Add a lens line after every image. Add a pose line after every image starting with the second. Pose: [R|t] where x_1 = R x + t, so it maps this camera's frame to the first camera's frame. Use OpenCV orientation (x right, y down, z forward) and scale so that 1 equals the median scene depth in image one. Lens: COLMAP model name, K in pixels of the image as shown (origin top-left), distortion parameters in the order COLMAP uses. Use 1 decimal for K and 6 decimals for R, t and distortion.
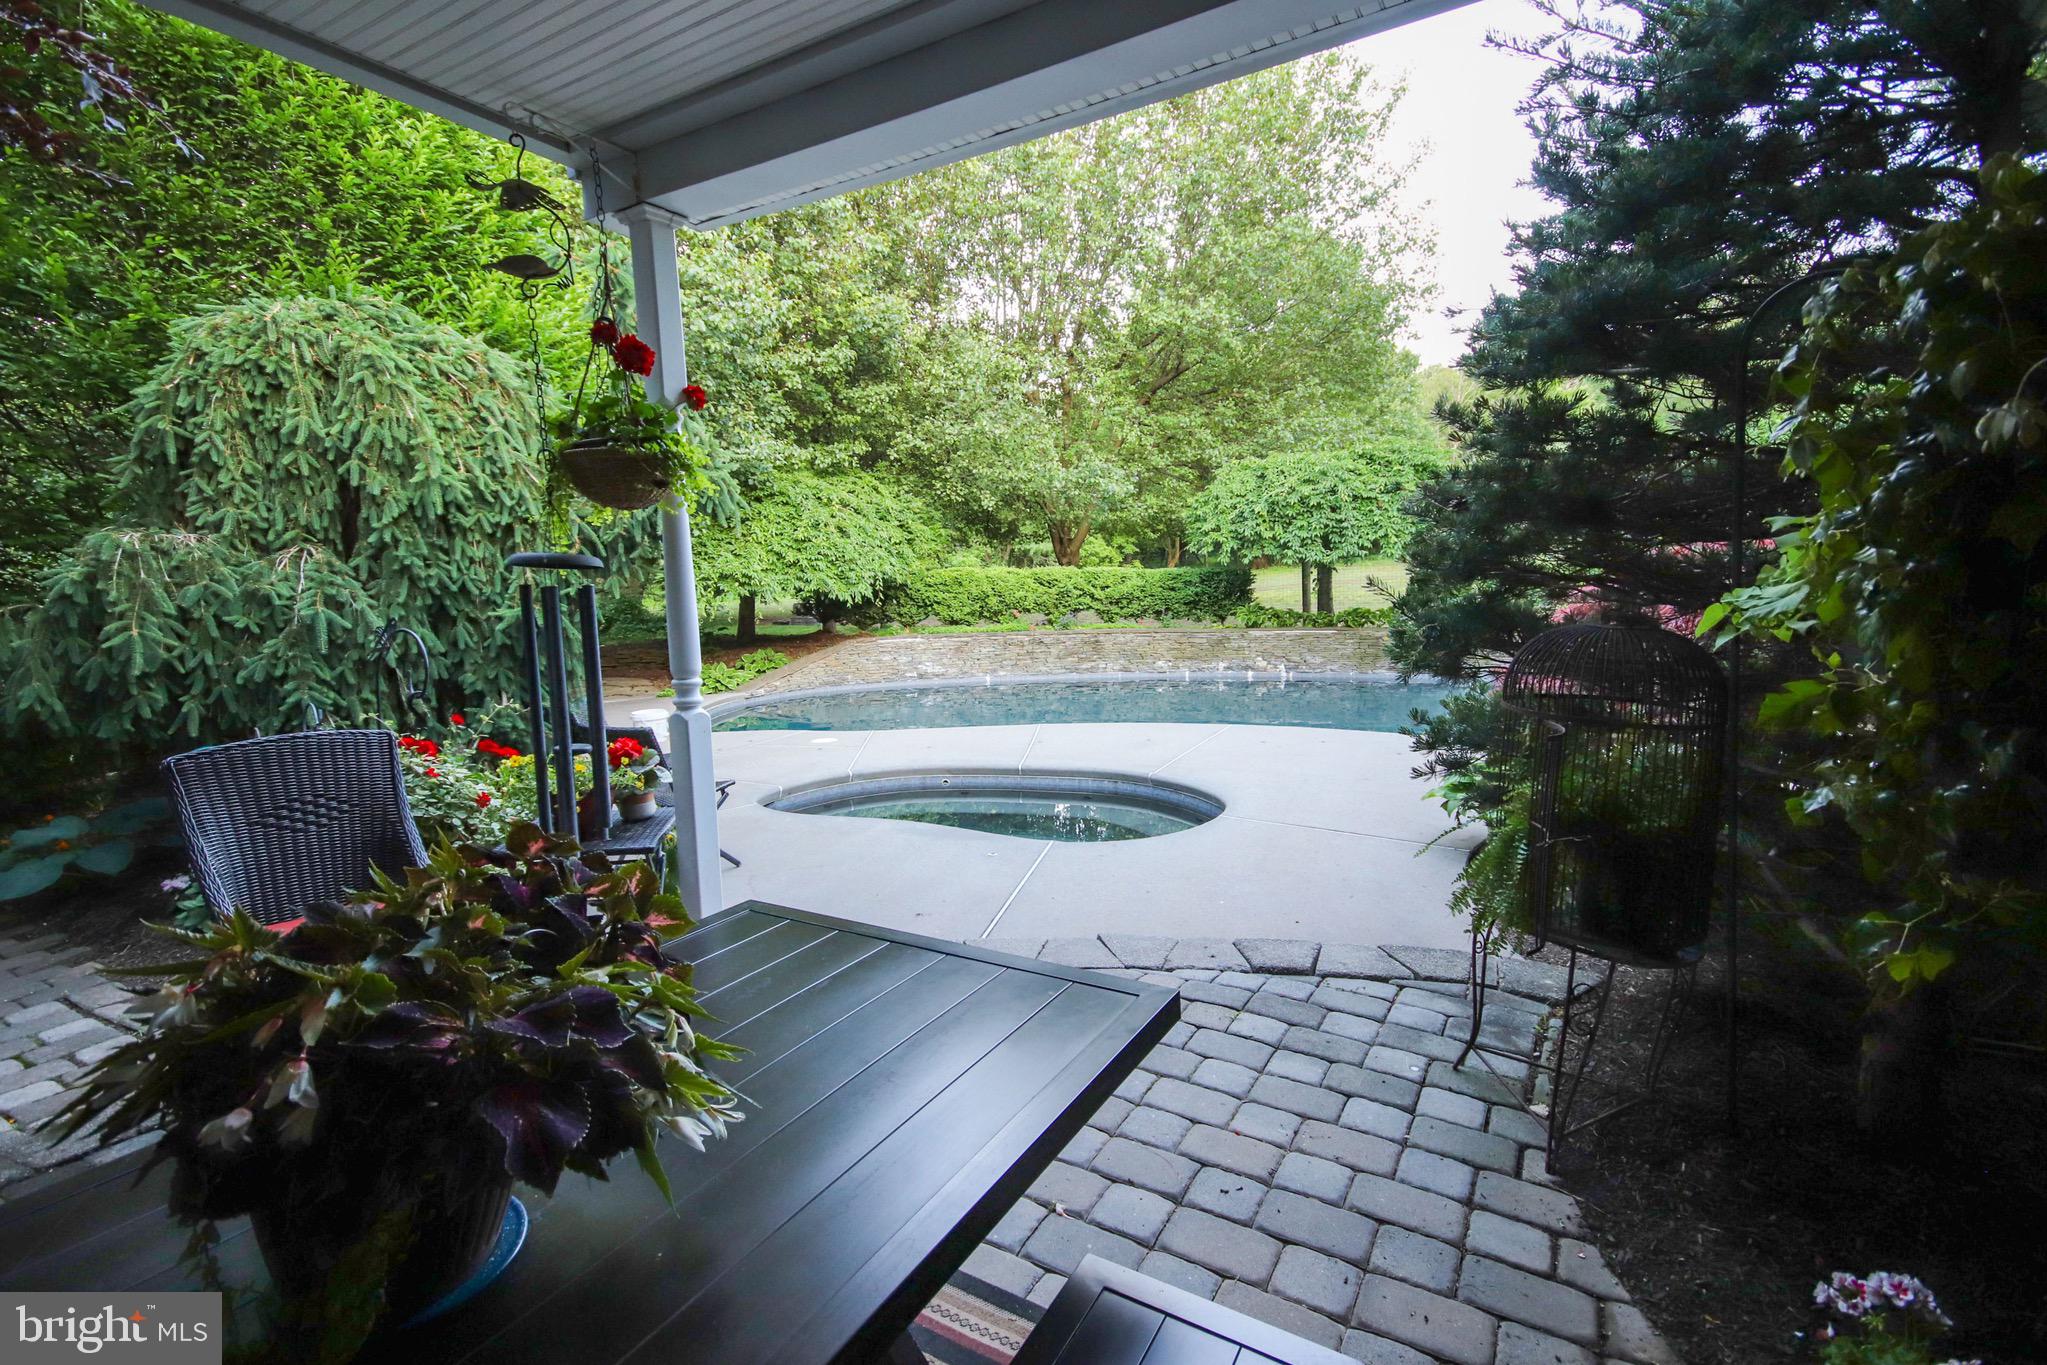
lens RADIAL K [[950.2, 0, 1023.5], [0, 950.2, 682.5], [0, 0, 1]] dist [0.001729, 0.025603]
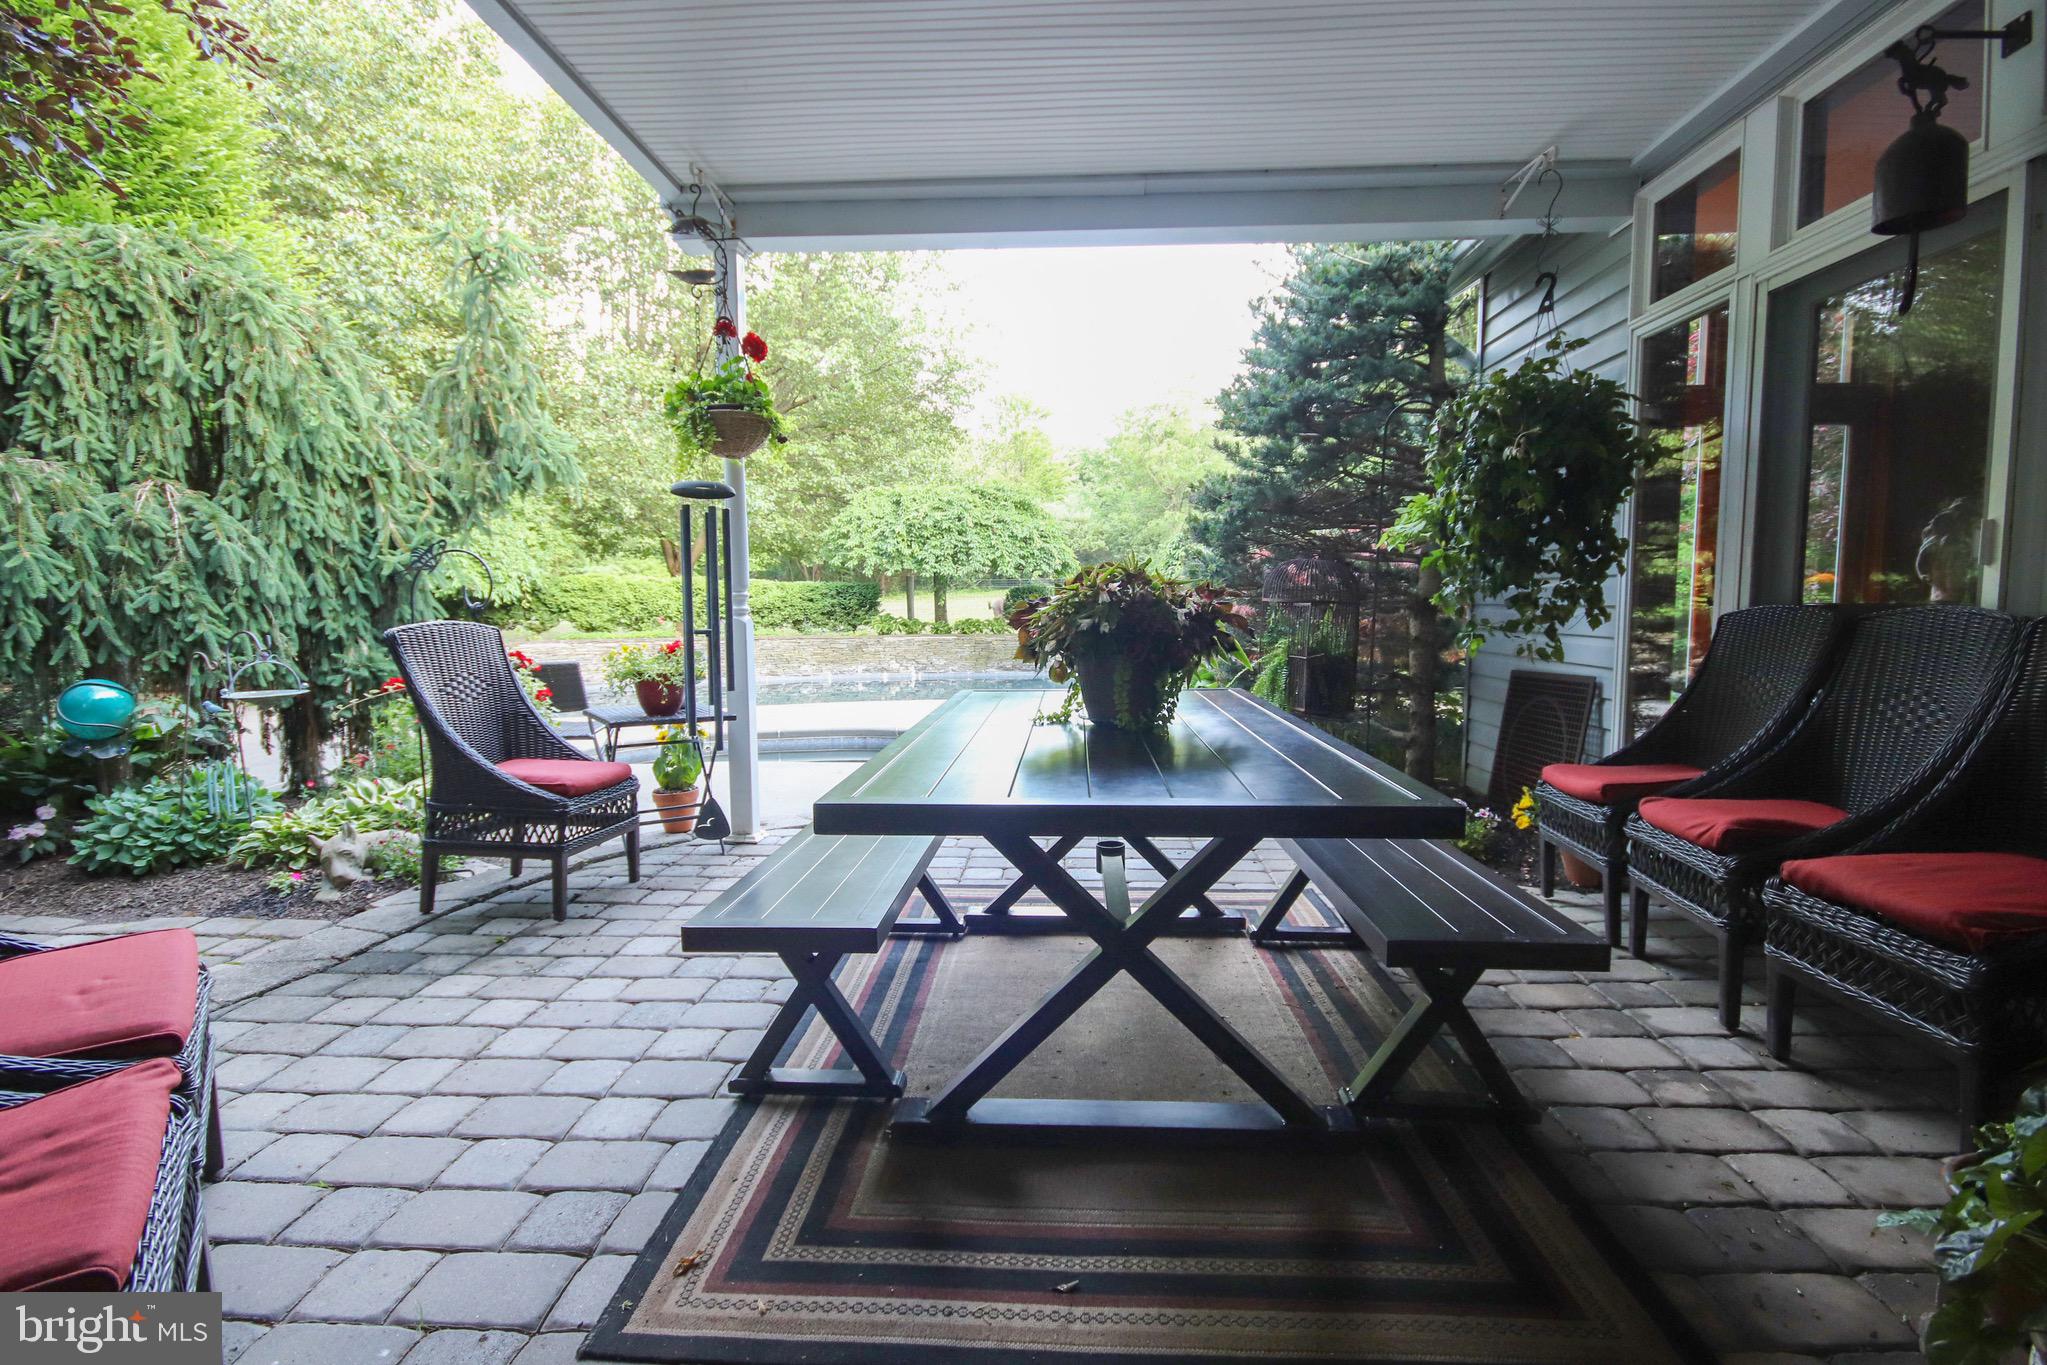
lens RADIAL K [[946.2, 0, 1023.5], [0, 946.2, 682.5], [0, 0, 1]] dist [0.003033, -0.008945]
pose [[0.884936, -0.017842, 0.465370, -0.164709], [0.036076, 0.998889, -0.030304, 0.046448], [-0.464313, 0.043606, 0.884597, -0.089595]]
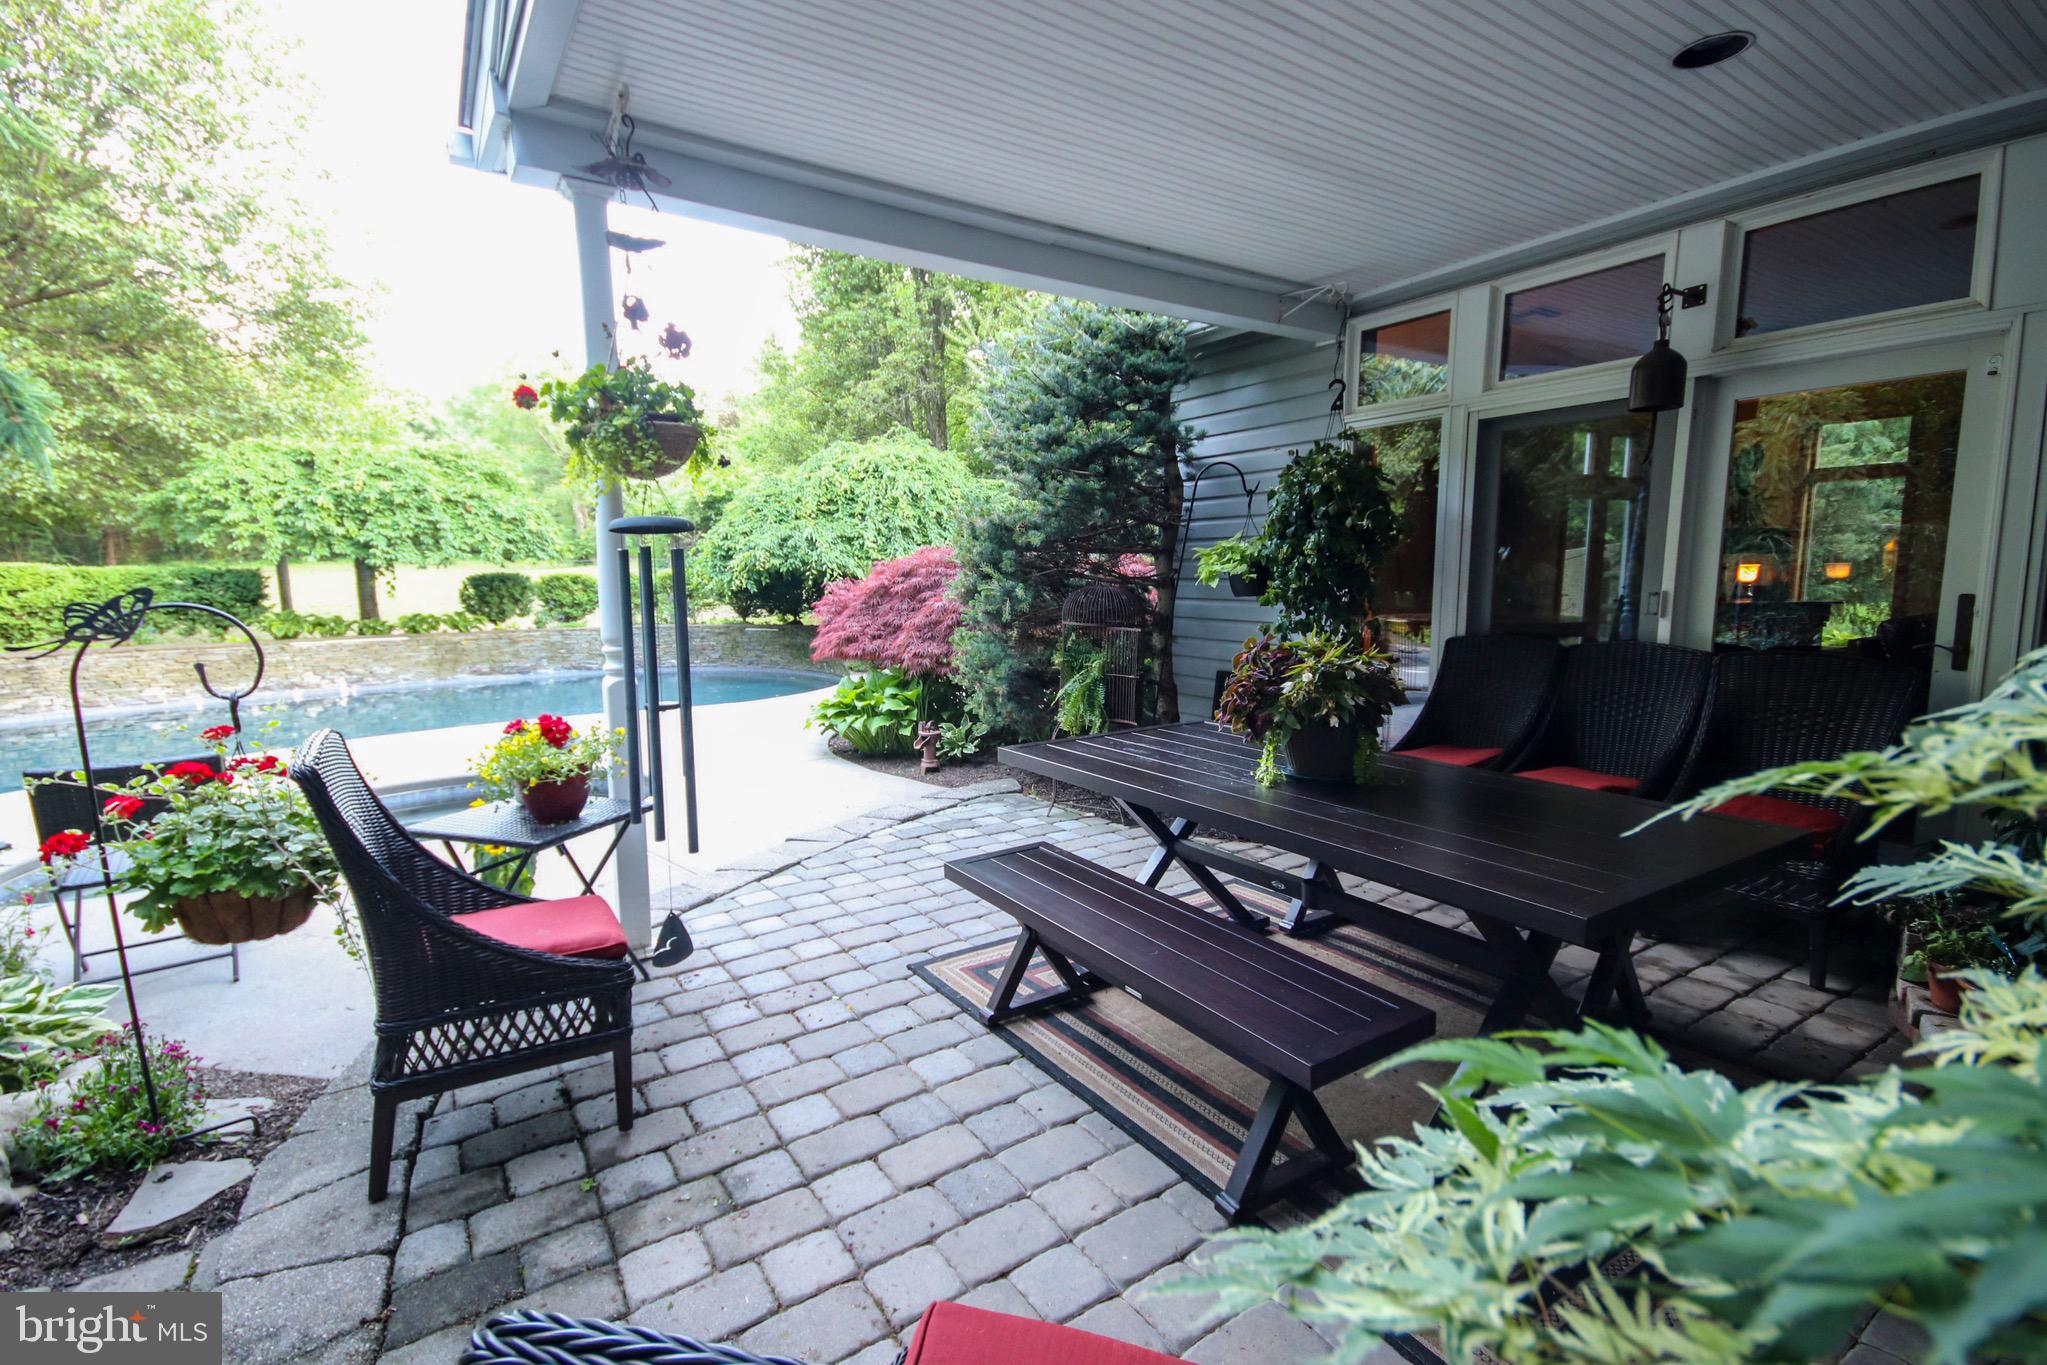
lens RADIAL K [[932.5, 0, 1023.5], [0, 932.5, 682.5], [0, 0, 1]] dist [0.040769, -0.000057]
pose [[0.432112, -0.086603, 0.897652, -0.288973], [0.100940, 0.993768, 0.047286, 0.008297], [-0.896153, 0.070176, 0.438160, 0.043370]]
